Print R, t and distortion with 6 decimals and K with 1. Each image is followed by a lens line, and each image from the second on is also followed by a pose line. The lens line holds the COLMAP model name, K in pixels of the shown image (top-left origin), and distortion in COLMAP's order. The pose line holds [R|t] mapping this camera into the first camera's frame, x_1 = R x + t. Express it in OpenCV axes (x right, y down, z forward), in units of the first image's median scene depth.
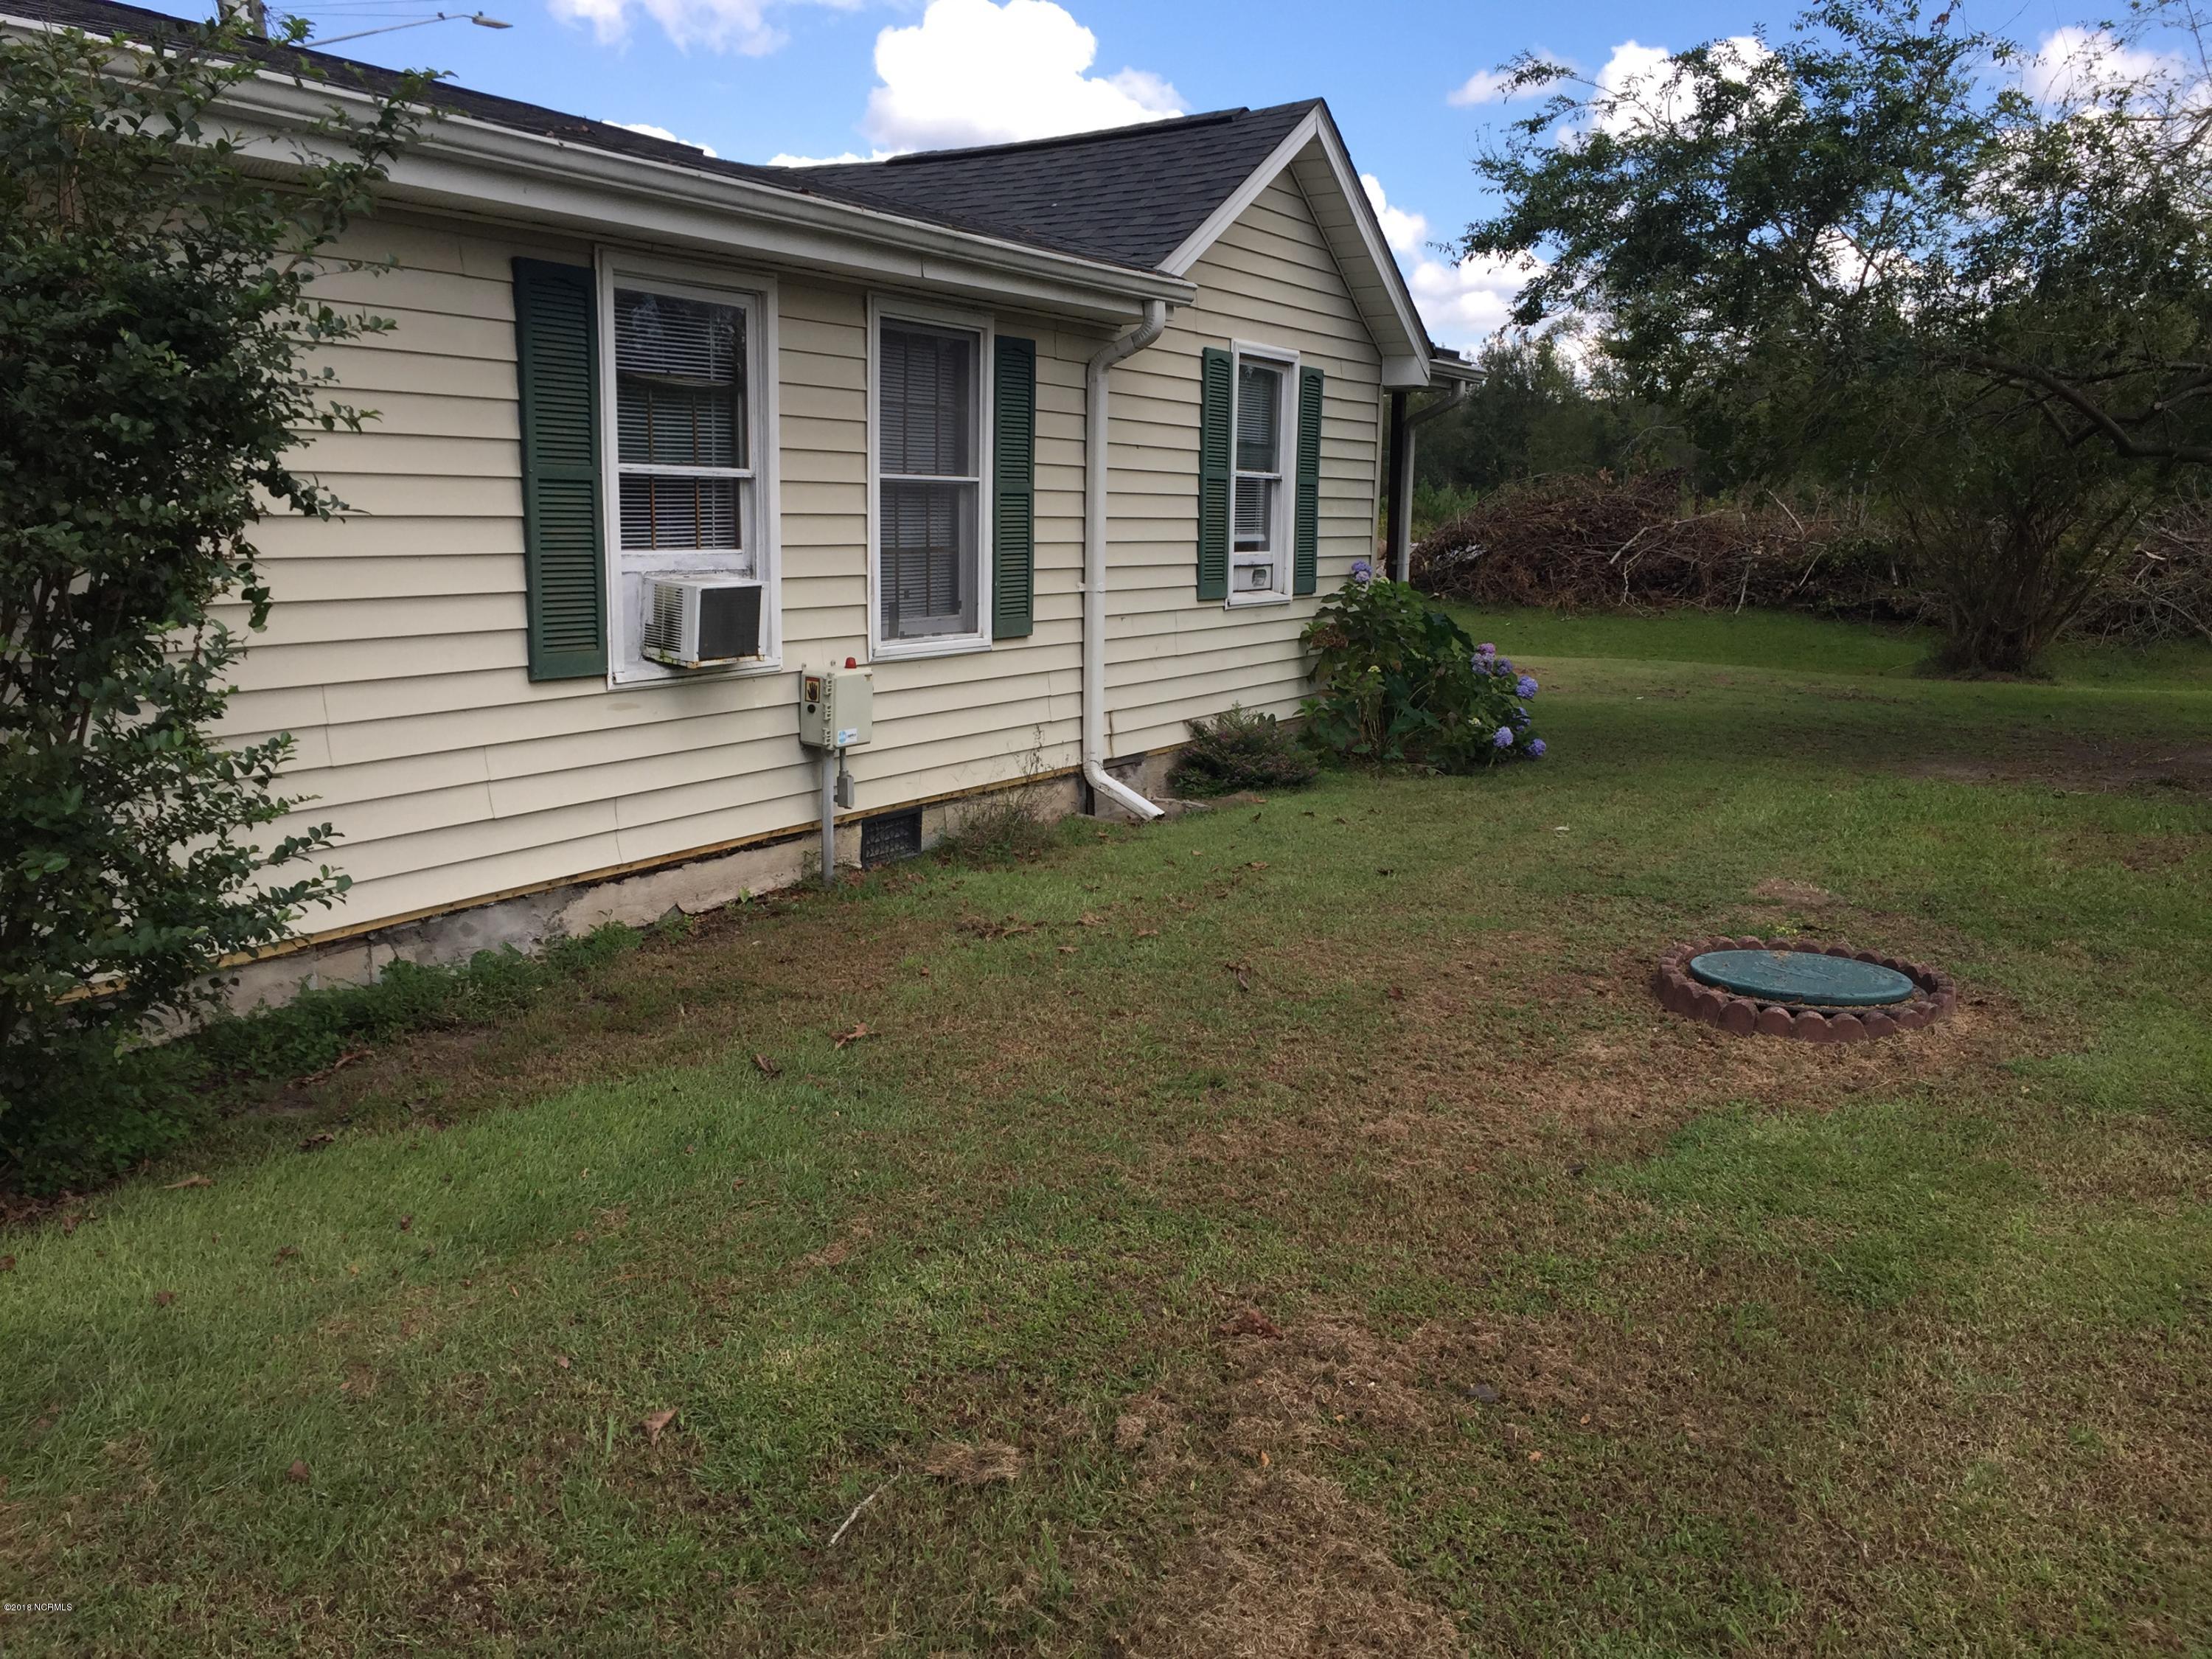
lens RADIAL K [[1912.5, 0, 1103.3], [0, 1912.5, 833.6], [0, 0, 1]] dist [0.075158, -0.112135]
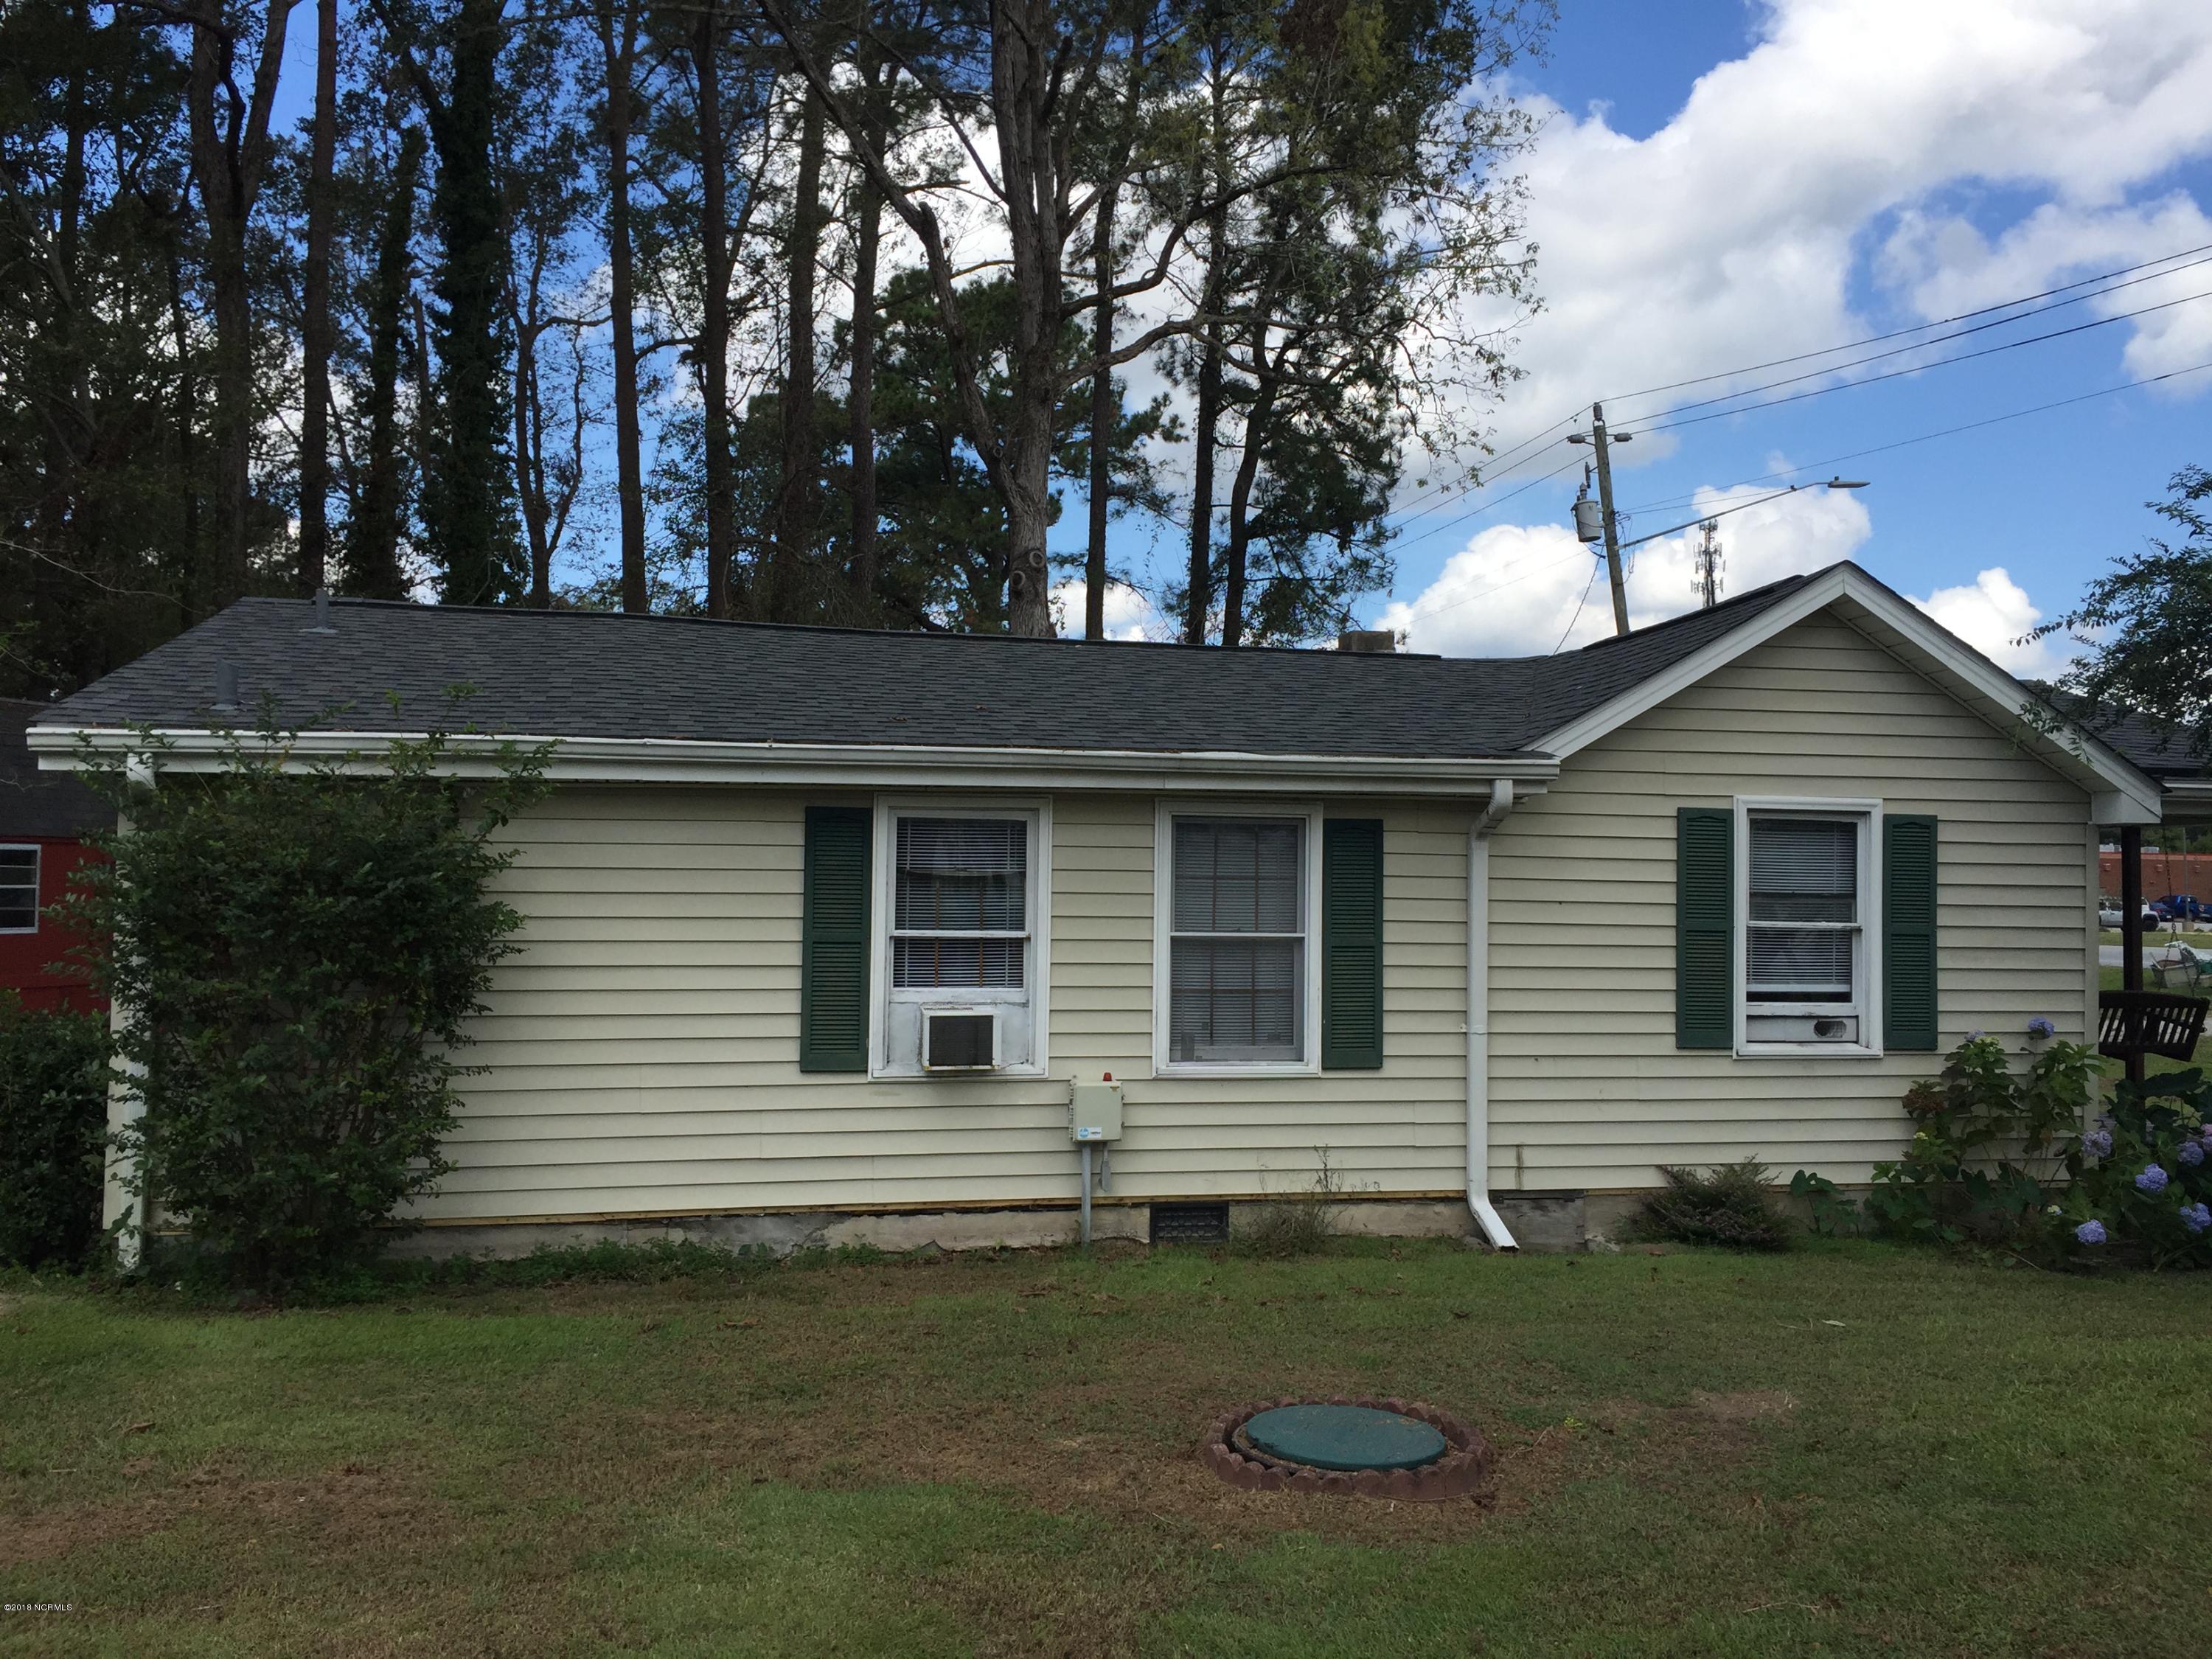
lens RADIAL K [[1912.5, 0, 1103.3], [0, 1912.5, 833.6], [0, 0, 1]] dist [0.075158, -0.112135]
pose [[0.656014, -0.024195, -0.754361, 0.683060], [-0.130530, 0.980788, -0.144970, -0.050109], [0.743376, 0.193570, 0.640252, 0.108415]]
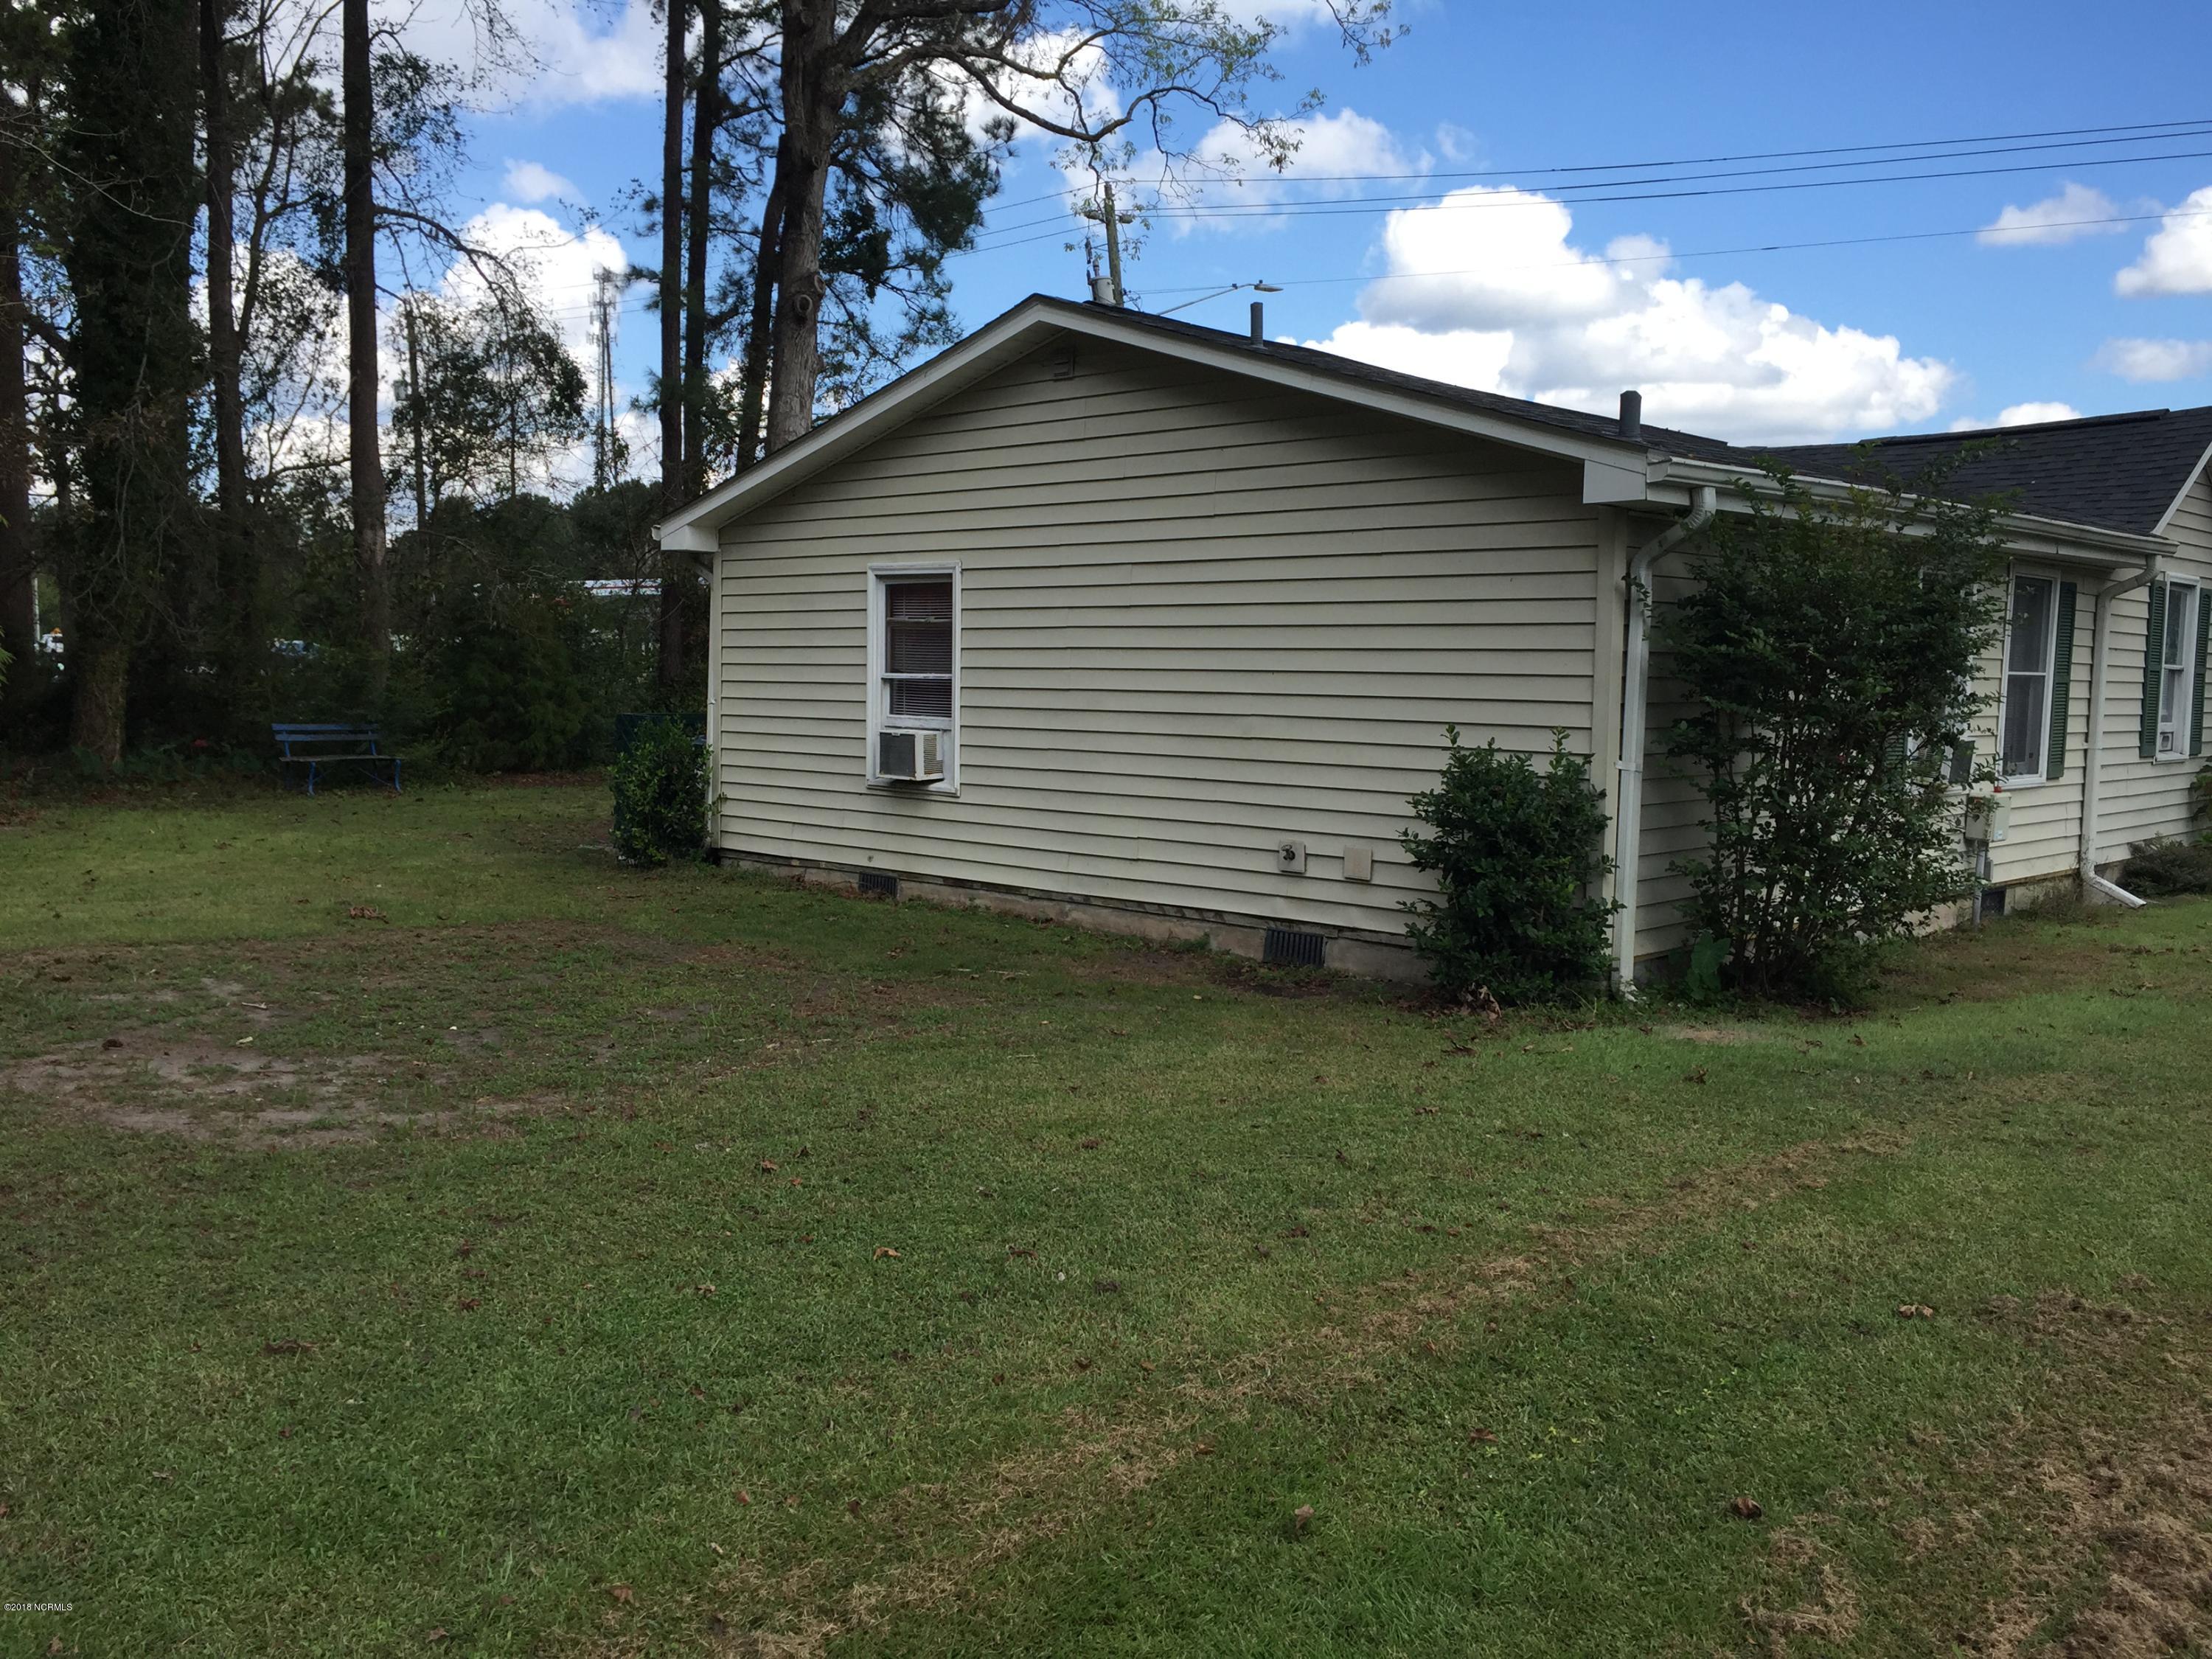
lens RADIAL K [[1907.2, 0, 1106.0], [0, 1907.2, 829.5], [0, 0, 1]] dist [0.088869, -0.121935]
pose [[0.969534, 0.031102, -0.242976, -0.367603], [-0.051409, 0.995651, -0.077690, 0.085930], [0.239503, 0.087814, 0.966916, -0.586474]]
